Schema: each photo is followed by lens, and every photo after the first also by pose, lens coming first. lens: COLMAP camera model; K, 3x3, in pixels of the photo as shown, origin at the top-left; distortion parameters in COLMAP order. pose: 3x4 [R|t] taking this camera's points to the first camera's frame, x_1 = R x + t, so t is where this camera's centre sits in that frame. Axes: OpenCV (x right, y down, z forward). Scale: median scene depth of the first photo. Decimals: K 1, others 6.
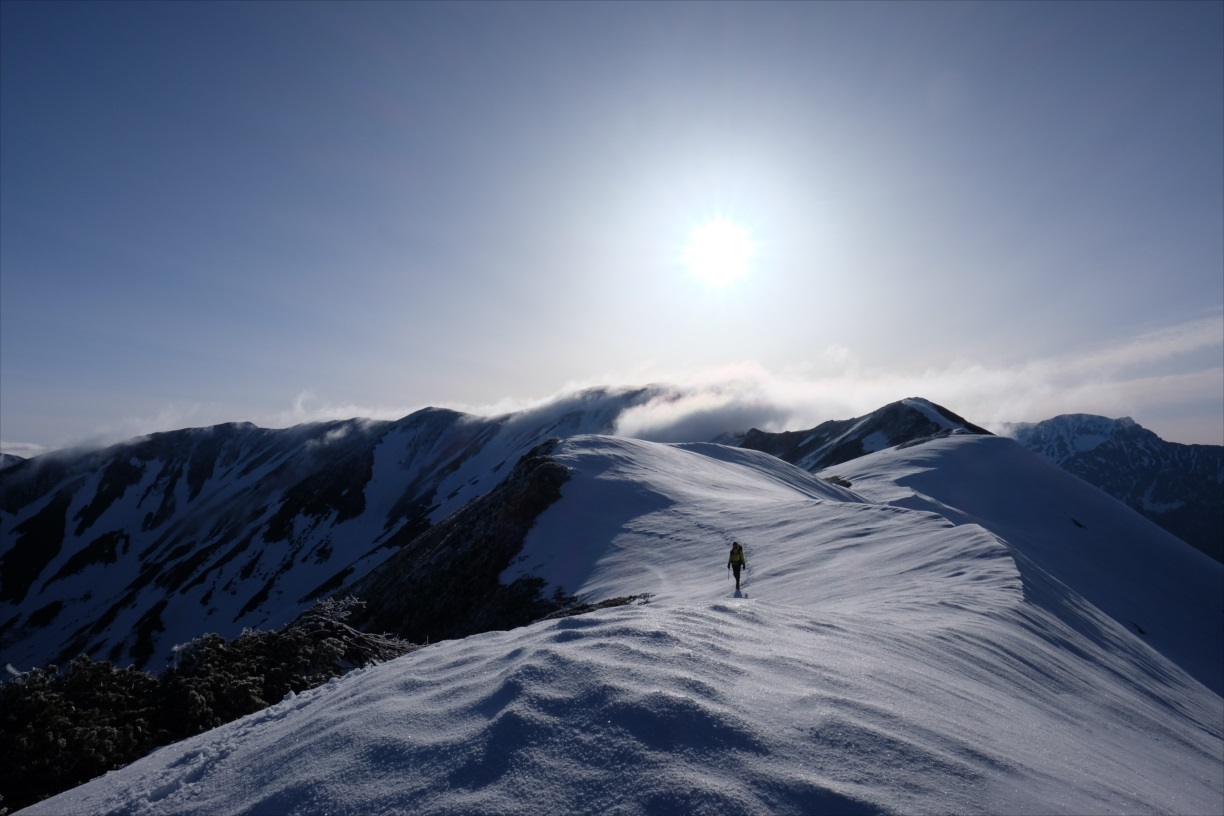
lens RADIAL K [[857.8, 0, 605.7], [0, 857.8, 413.7], [0, 0, 1]] dist [-0.020201, 0.011817]
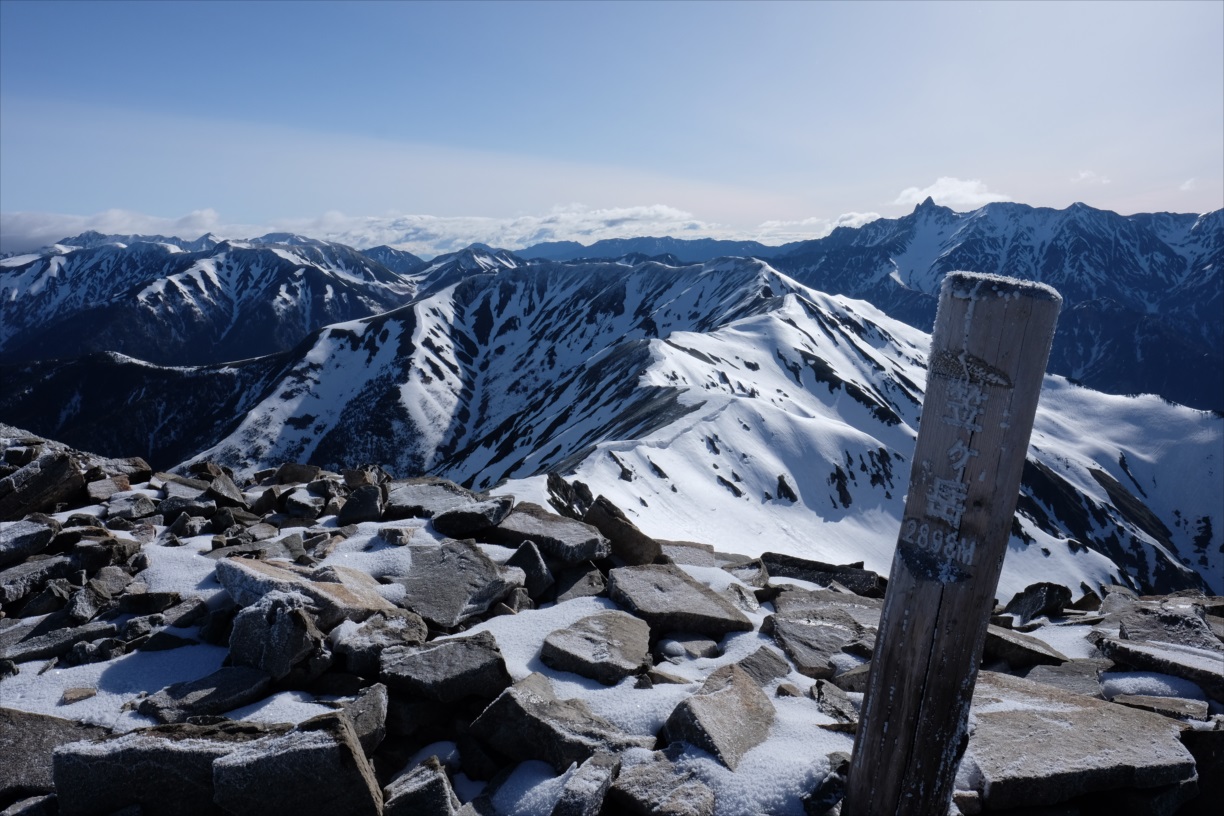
lens RADIAL K [[857.8, 0, 612.5], [0, 857.8, 407.4], [0, 0, 1]] dist [-0.020201, 0.011817]
pose [[0.976350, 0.046666, -0.211098, 0.200728], [0.009738, 0.965943, 0.258573, -0.240116], [0.215975, -0.254514, 0.942644, -1.292710]]
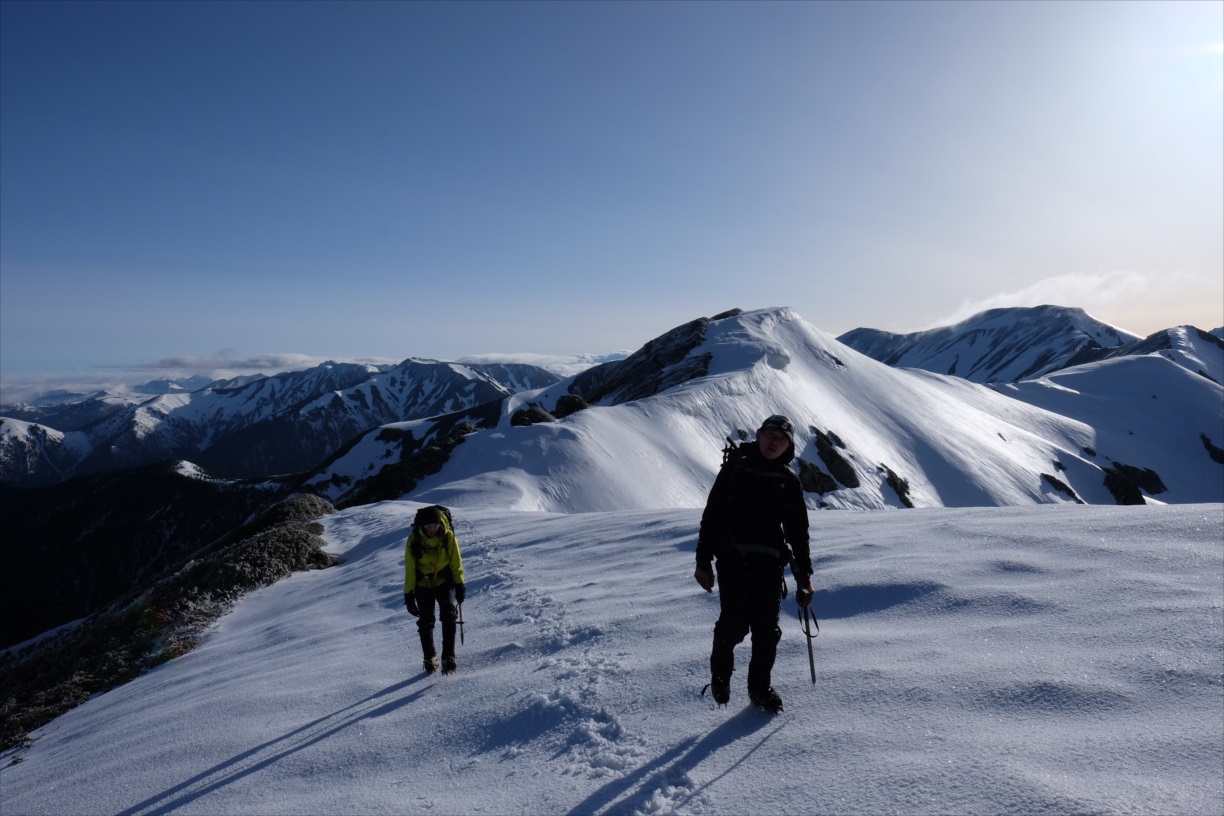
lens RADIAL K [[857.8, 0, 610.2], [0, 857.8, 411.4], [0, 0, 1]] dist [-0.020201, 0.011817]
pose [[0.882663, 0.017784, -0.469670, 0.087997], [0.032084, 0.994673, 0.097960, -0.024374], [0.468910, -0.101534, 0.877390, -0.407125]]
